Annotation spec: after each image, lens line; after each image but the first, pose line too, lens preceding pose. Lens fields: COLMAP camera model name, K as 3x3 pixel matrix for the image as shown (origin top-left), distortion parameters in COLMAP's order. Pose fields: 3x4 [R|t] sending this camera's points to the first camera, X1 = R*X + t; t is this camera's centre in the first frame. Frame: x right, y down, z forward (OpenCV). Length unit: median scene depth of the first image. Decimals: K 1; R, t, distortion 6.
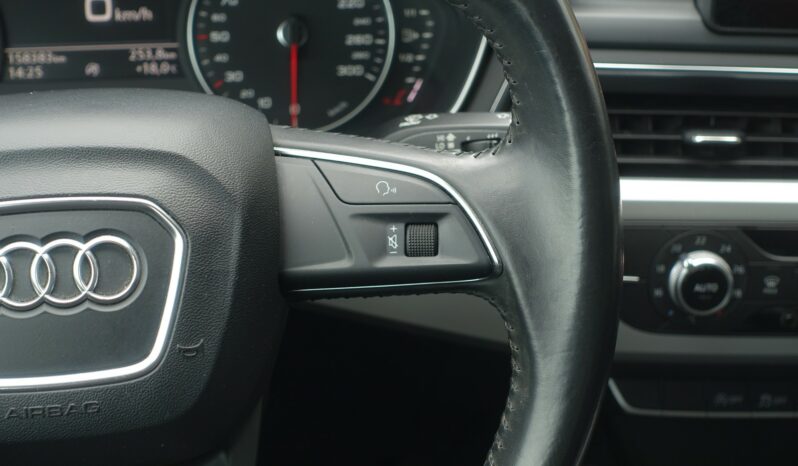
lens RADIAL K [[1321.6, 0, 383.7], [0, 1321.6, 203.1], [0, 0, 1]] dist [-0.112275, 0.000000]
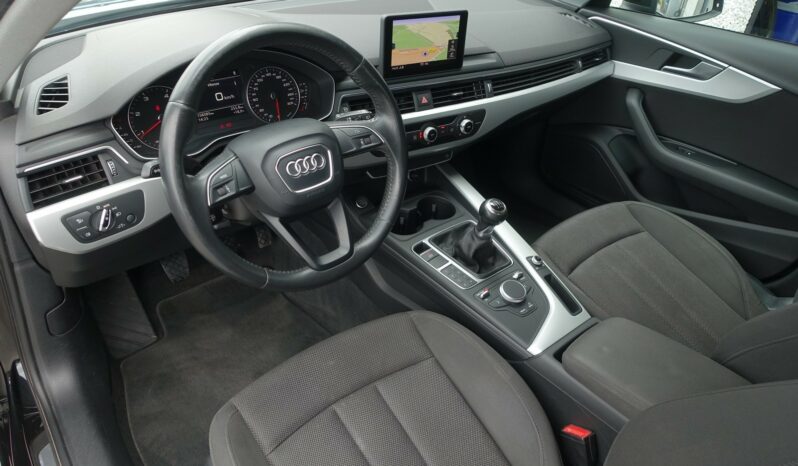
lens RADIAL K [[544.7, 0, 399.8], [0, 544.7, 230.2], [0, 0, 1]] dist [-0.007818, 0.002298]
pose [[0.857029, -0.263095, 0.443038, -0.567469], [0.167525, 0.955380, 0.243280, -0.087247], [-0.487275, -0.134278, 0.862863, -0.534801]]
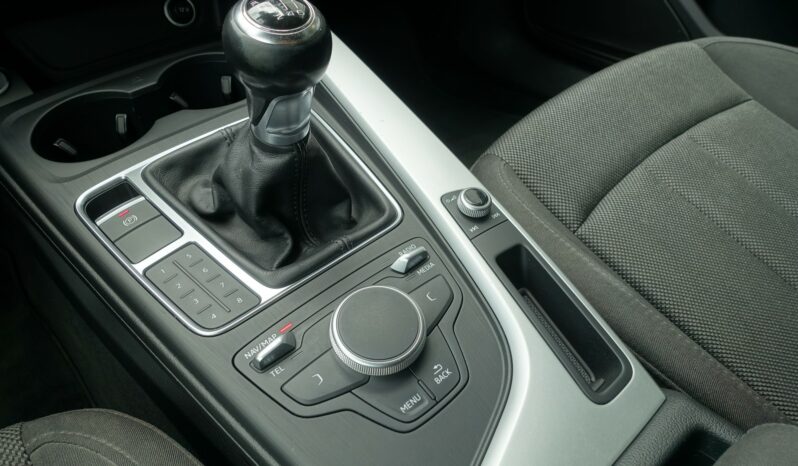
lens RADIAL K [[544.7, 0, 403.9], [0, 544.7, 228.6], [0, 0, 1]] dist [-0.007818, 0.002298]
pose [[0.834914, -0.398305, 0.379831, 0.281899], [0.262463, 0.894737, 0.361329, 0.311517], [-0.483768, -0.201987, 0.851569, 0.307578]]
